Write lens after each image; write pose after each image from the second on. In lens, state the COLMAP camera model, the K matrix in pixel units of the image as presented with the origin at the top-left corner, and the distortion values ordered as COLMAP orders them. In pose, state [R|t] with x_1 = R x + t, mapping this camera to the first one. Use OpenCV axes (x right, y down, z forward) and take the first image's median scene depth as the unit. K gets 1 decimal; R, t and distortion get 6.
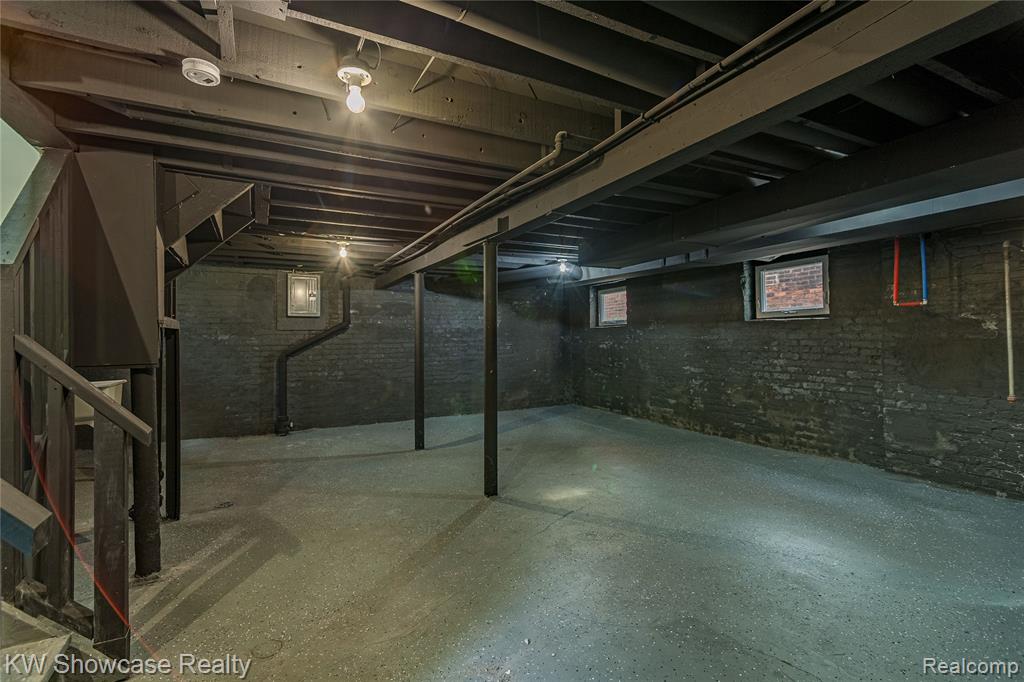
lens RADIAL K [[479.6, 0, 514.0], [0, 479.6, 332.3], [0, 0, 1]] dist [0.023766, -0.010148]
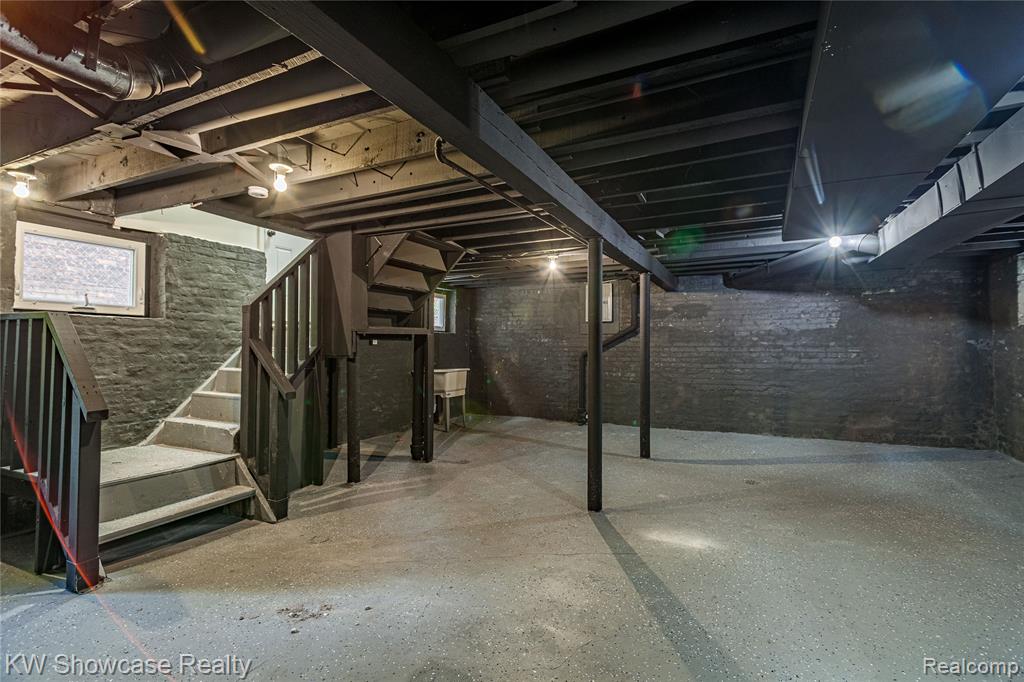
lens RADIAL K [[479.6, 0, 514.0], [0, 479.6, 332.3], [0, 0, 1]] dist [0.023766, -0.010148]
pose [[0.587000, -0.011892, -0.809500, 0.362512], [0.005768, 0.999928, -0.010507, 0.002249], [0.809566, 0.001498, 0.587027, 0.191978]]
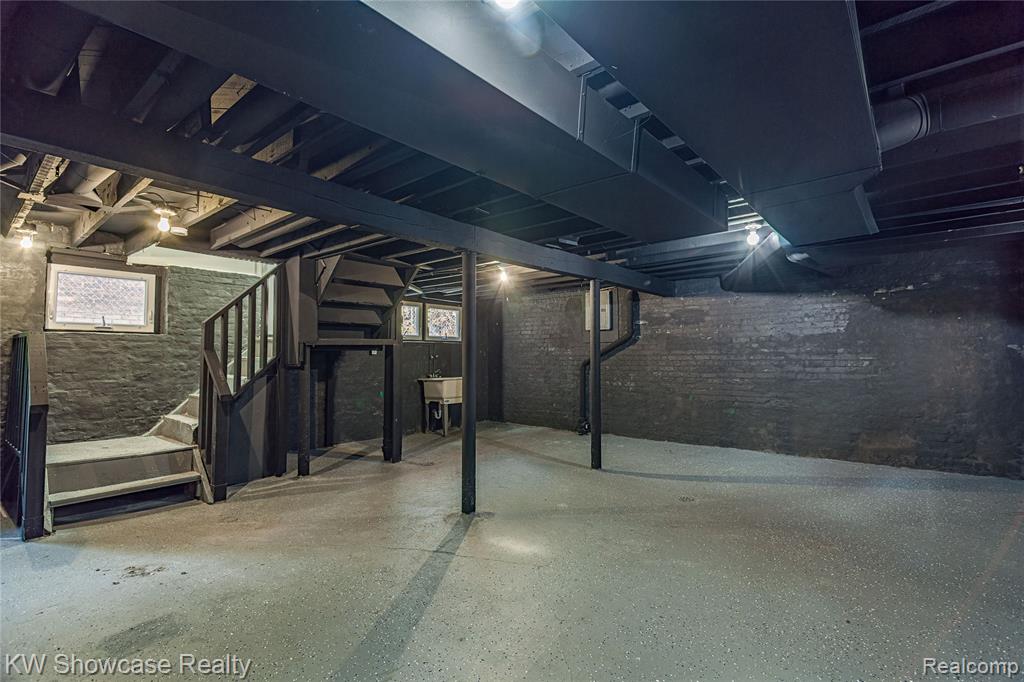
lens RADIAL K [[479.6, 0, 514.0], [0, 479.6, 332.3], [0, 0, 1]] dist [0.023766, -0.010148]
pose [[0.374131, -0.036938, -0.926640, 0.525042], [0.015523, 0.999316, -0.033568, 0.006568], [0.927246, -0.001825, 0.374448, 0.424907]]
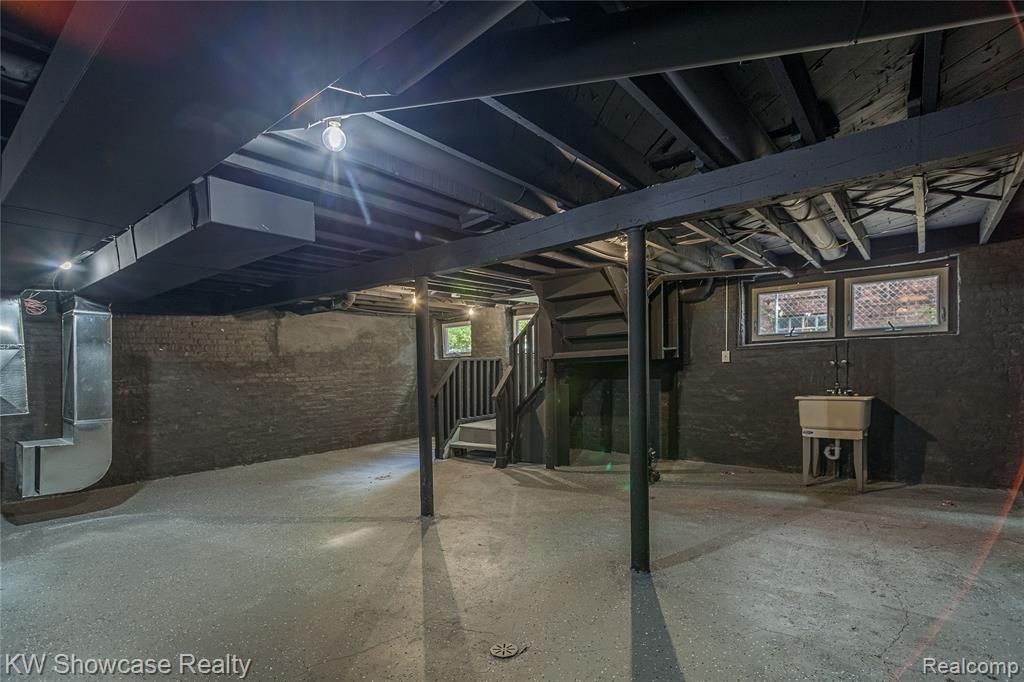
lens RADIAL K [[492.6, 0, 517.1], [0, 492.6, 365.5], [0, 0, 1]] dist [0.000049, -0.000171]
pose [[-0.914759, 0.029228, -0.402941, 0.116243], [0.040741, 0.998969, -0.020029, 0.023812], [0.401940, -0.034738, -0.915007, 1.220152]]
